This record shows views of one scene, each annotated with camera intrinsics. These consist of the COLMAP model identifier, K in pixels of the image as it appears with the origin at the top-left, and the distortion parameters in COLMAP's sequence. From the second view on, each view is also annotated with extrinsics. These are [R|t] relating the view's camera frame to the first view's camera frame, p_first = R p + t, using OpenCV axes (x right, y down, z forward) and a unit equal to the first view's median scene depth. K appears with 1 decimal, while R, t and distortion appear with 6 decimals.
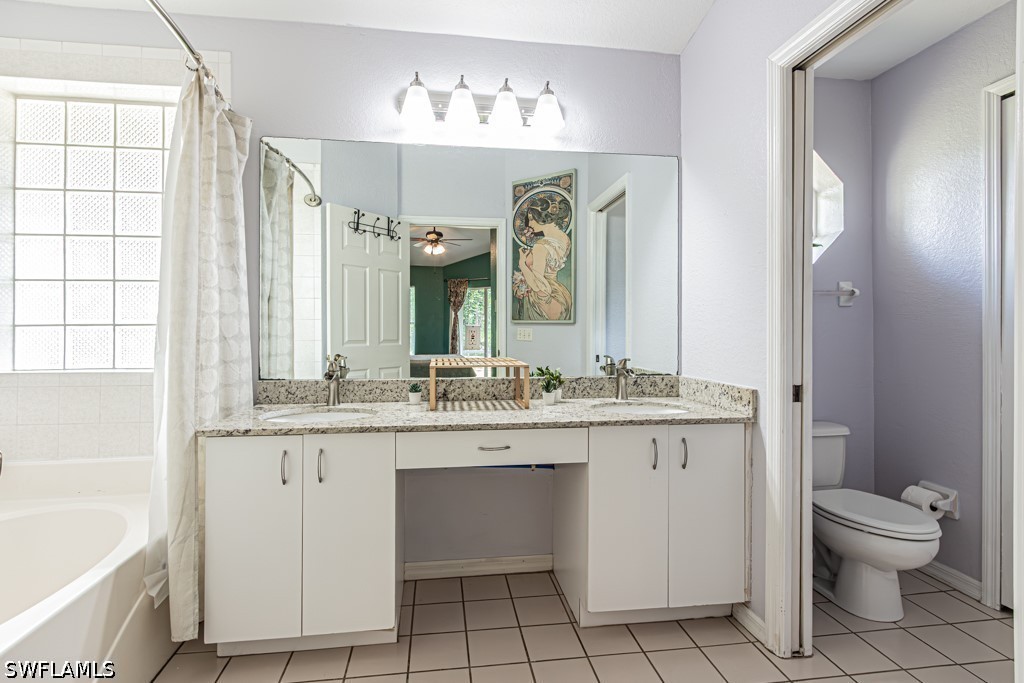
lens RADIAL K [[498.0, 0, 509.6], [0, 498.0, 332.8], [0, 0, 1]] dist [-0.003824, 0.000129]
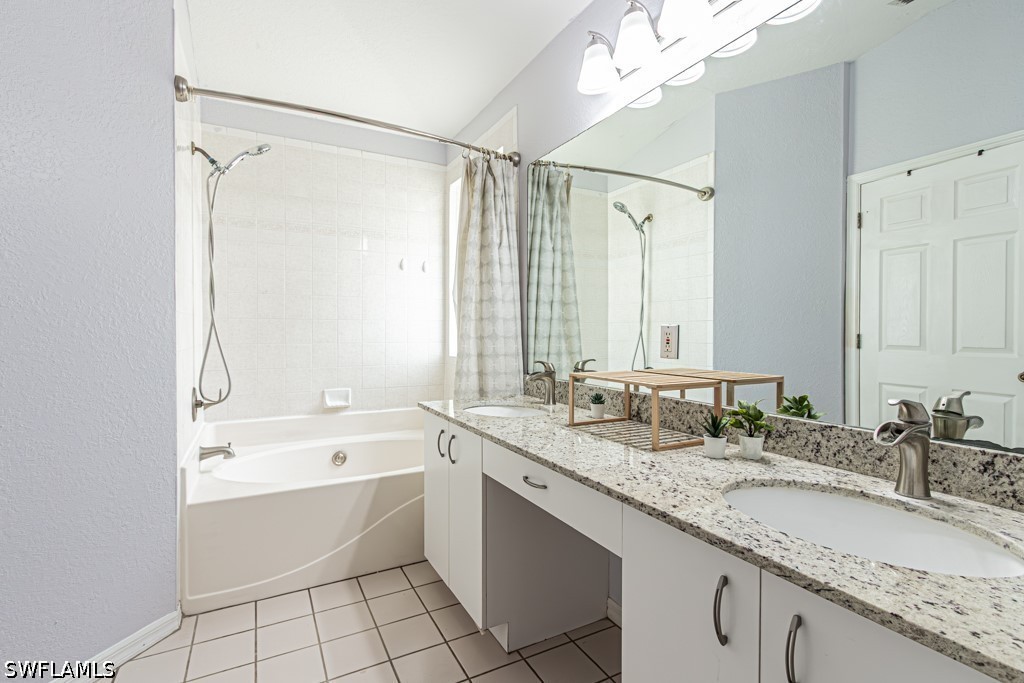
lens RADIAL K [[474.7, 0, 509.4], [0, 474.7, 338.3], [0, 0, 1]] dist [0.003887, -0.000636]
pose [[0.331411, 0.011130, -0.943421, 0.507849], [-0.011273, 0.999906, 0.007836, 0.002145], [0.943419, 0.008038, 0.331506, 0.560115]]
